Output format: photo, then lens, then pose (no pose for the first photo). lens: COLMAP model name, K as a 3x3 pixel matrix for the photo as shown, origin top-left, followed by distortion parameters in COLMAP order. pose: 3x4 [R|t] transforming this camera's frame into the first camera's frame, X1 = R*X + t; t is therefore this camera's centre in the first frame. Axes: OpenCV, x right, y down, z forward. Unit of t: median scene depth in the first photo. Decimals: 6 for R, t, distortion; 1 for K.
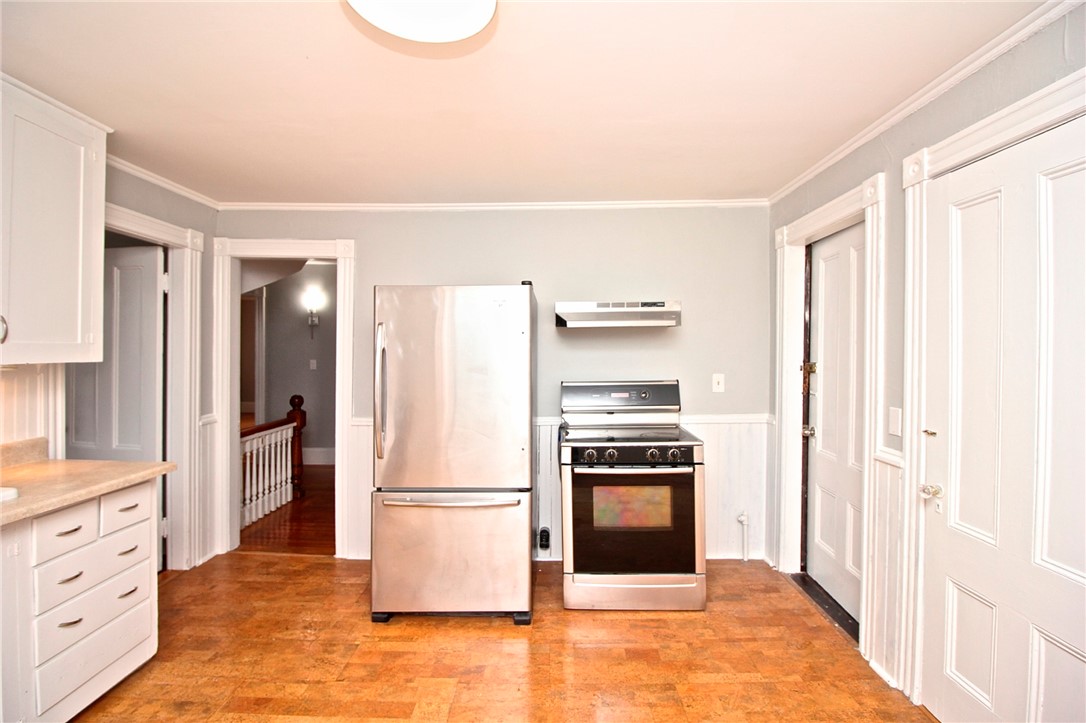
lens RADIAL K [[500.4, 0, 543.9], [0, 500.4, 349.9], [0, 0, 1]] dist [-0.004232, -0.008366]
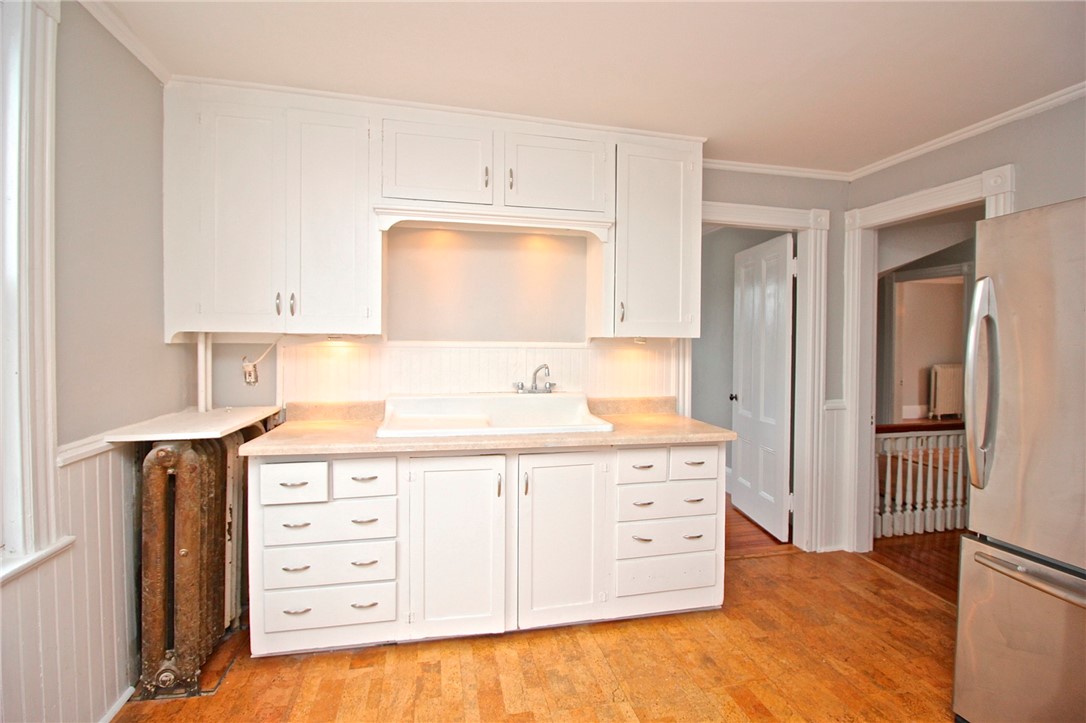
lens RADIAL K [[505.1, 0, 557.1], [0, 505.1, 353.7], [0, 0, 1]] dist [-0.001123, -0.009612]
pose [[0.250460, 0.018903, -0.967942, 0.154472], [-0.009747, 0.999808, 0.017004, 0.036834], [0.968078, 0.005176, 0.250596, 0.300339]]
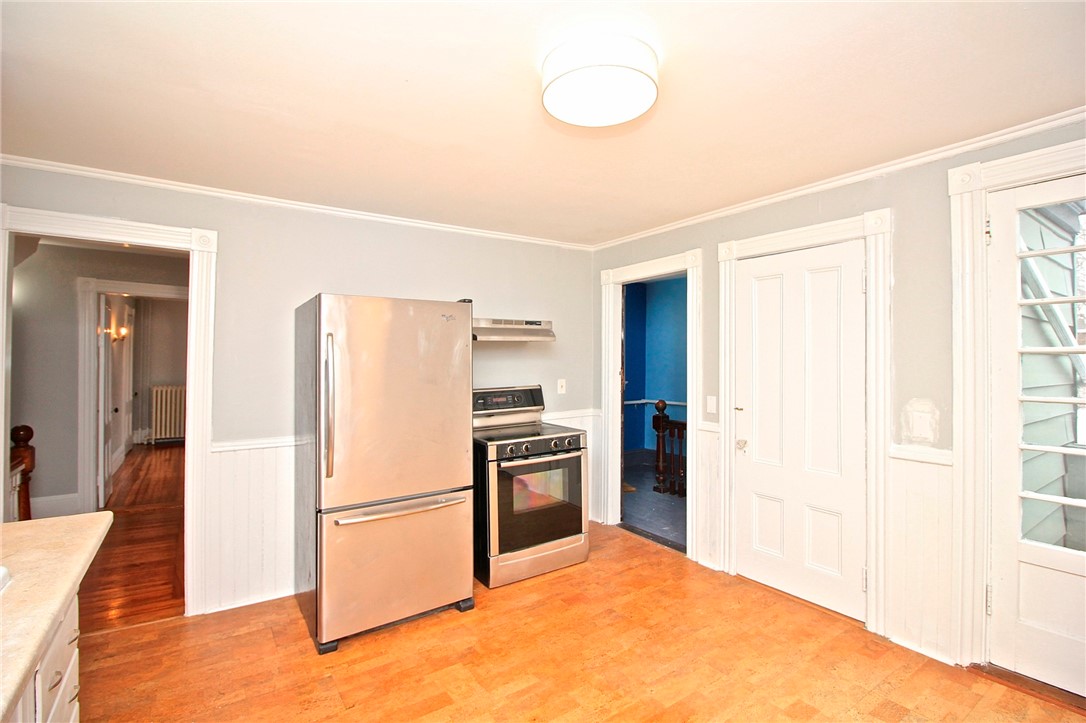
lens RADIAL K [[500.4, 0, 543.9], [0, 500.4, 349.9], [0, 0, 1]] dist [-0.004232, -0.008366]
pose [[0.815680, 0.007727, 0.578451, -0.525849], [0.002951, 0.999842, -0.017517, -0.004956], [-0.578495, 0.015996, 0.815529, -0.006115]]
